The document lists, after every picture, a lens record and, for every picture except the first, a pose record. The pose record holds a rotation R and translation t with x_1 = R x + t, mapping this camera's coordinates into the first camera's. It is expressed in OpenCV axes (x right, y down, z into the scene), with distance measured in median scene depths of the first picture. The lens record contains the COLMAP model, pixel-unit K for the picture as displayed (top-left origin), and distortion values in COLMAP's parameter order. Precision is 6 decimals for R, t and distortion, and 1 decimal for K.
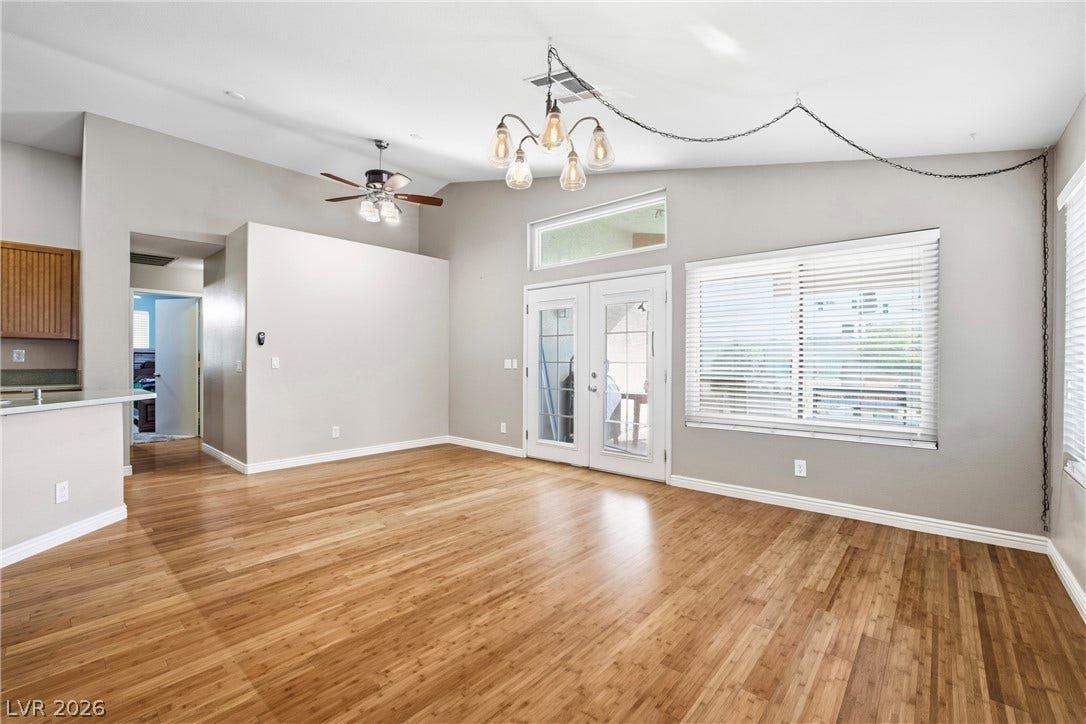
lens RADIAL K [[461.5, 0, 541.3], [0, 461.5, 361.6], [0, 0, 1]] dist [-0.046622, 0.015747]
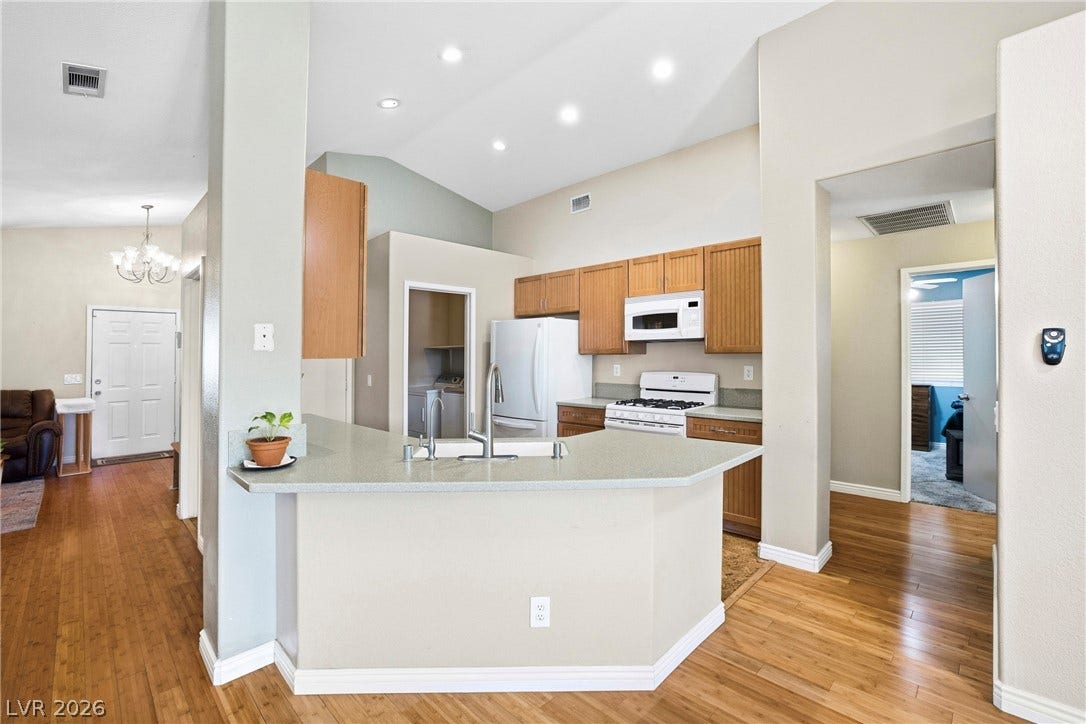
lens RADIAL K [[468.6, 0, 542.8], [0, 468.6, 356.8], [0, 0, 1]] dist [-0.048019, 0.018553]
pose [[-0.056074, 0.001335, -0.998426, -0.371087], [0.002943, 0.999995, 0.001171, -0.067180], [0.998422, -0.002872, -0.056078, 0.946985]]
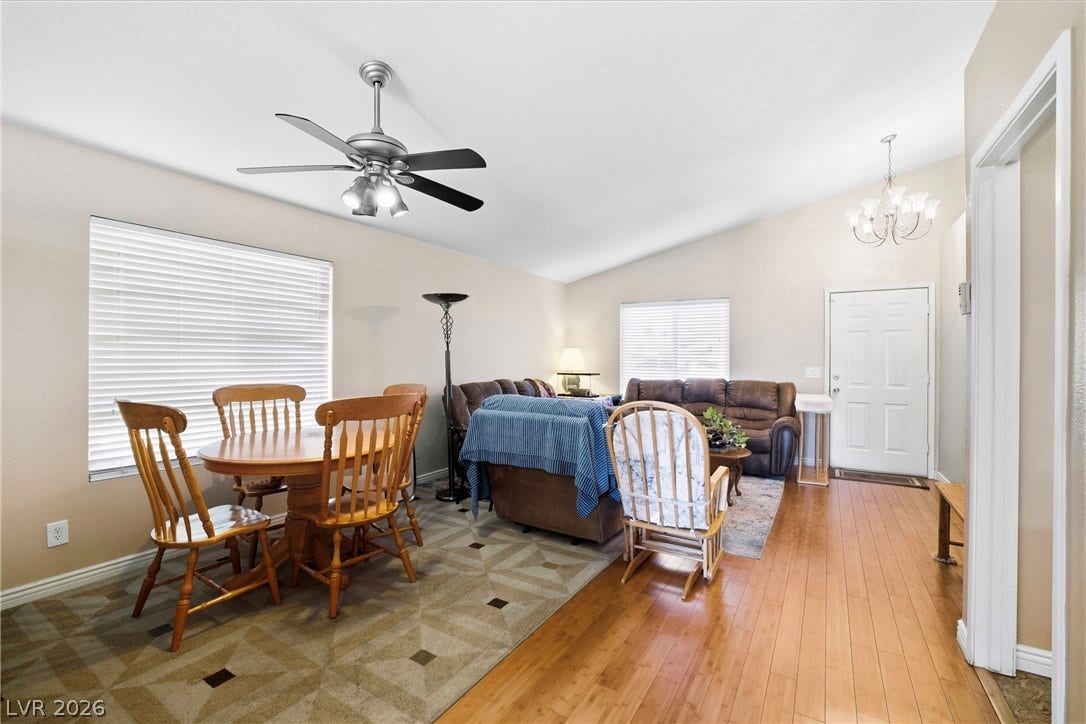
lens RADIAL K [[463.7, 0, 547.4], [0, 463.7, 349.7], [0, 0, 1]] dist [-0.001296, -0.000091]
pose [[-0.985194, -0.004276, -0.171393, -0.900164], [-0.001010, 0.999816, -0.019135, -0.028858], [0.171443, -0.018679, -0.985017, 0.405853]]
